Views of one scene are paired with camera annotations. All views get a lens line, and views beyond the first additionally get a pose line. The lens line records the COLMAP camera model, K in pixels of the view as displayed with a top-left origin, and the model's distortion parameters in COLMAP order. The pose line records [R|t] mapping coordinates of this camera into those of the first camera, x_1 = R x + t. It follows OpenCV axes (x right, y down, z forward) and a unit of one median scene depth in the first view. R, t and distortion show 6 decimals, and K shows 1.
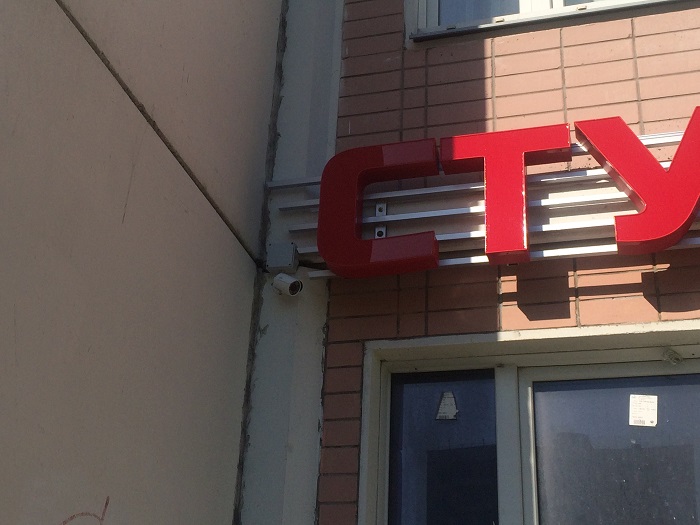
lens RADIAL K [[991.5, 0, 349.6], [0, 991.5, 263.3], [0, 0, 1]] dist [0.069960, 0.000000]
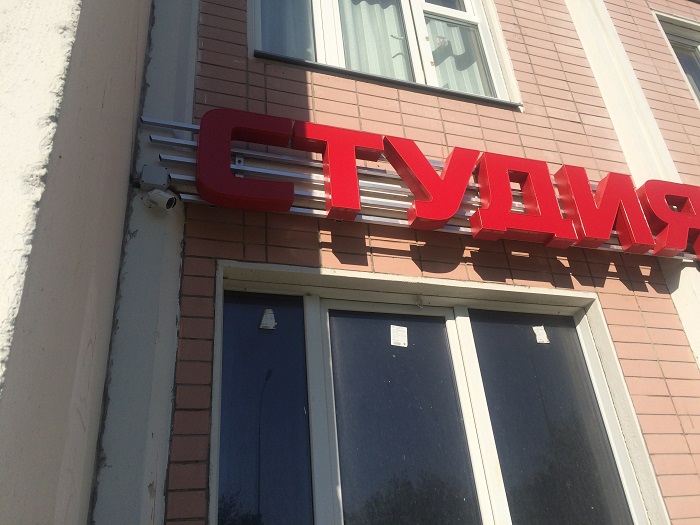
lens RADIAL K [[600.7, 0, 349.2], [0, 600.7, 257.5], [0, 0, 1]] dist [0.027415, -0.004556]
pose [[0.818886, 0.184468, 0.543504, -0.260566], [-0.147797, 0.982783, -0.110878, 0.137190], [-0.554600, 0.010468, 0.832051, 0.289151]]
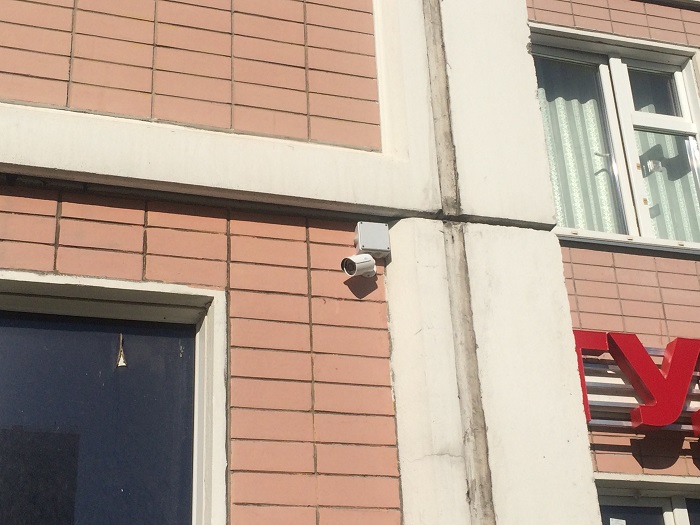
lens RADIAL K [[1114.4, 0, 349.7], [0, 1114.4, 237.3], [0, 0, 1]] dist [0.036610, 0.000000]
pose [[0.842529, 0.174214, 0.509700, -0.952253], [-0.168492, 0.984006, -0.057813, -0.117535], [-0.511620, -0.037171, 0.858408, -0.221218]]
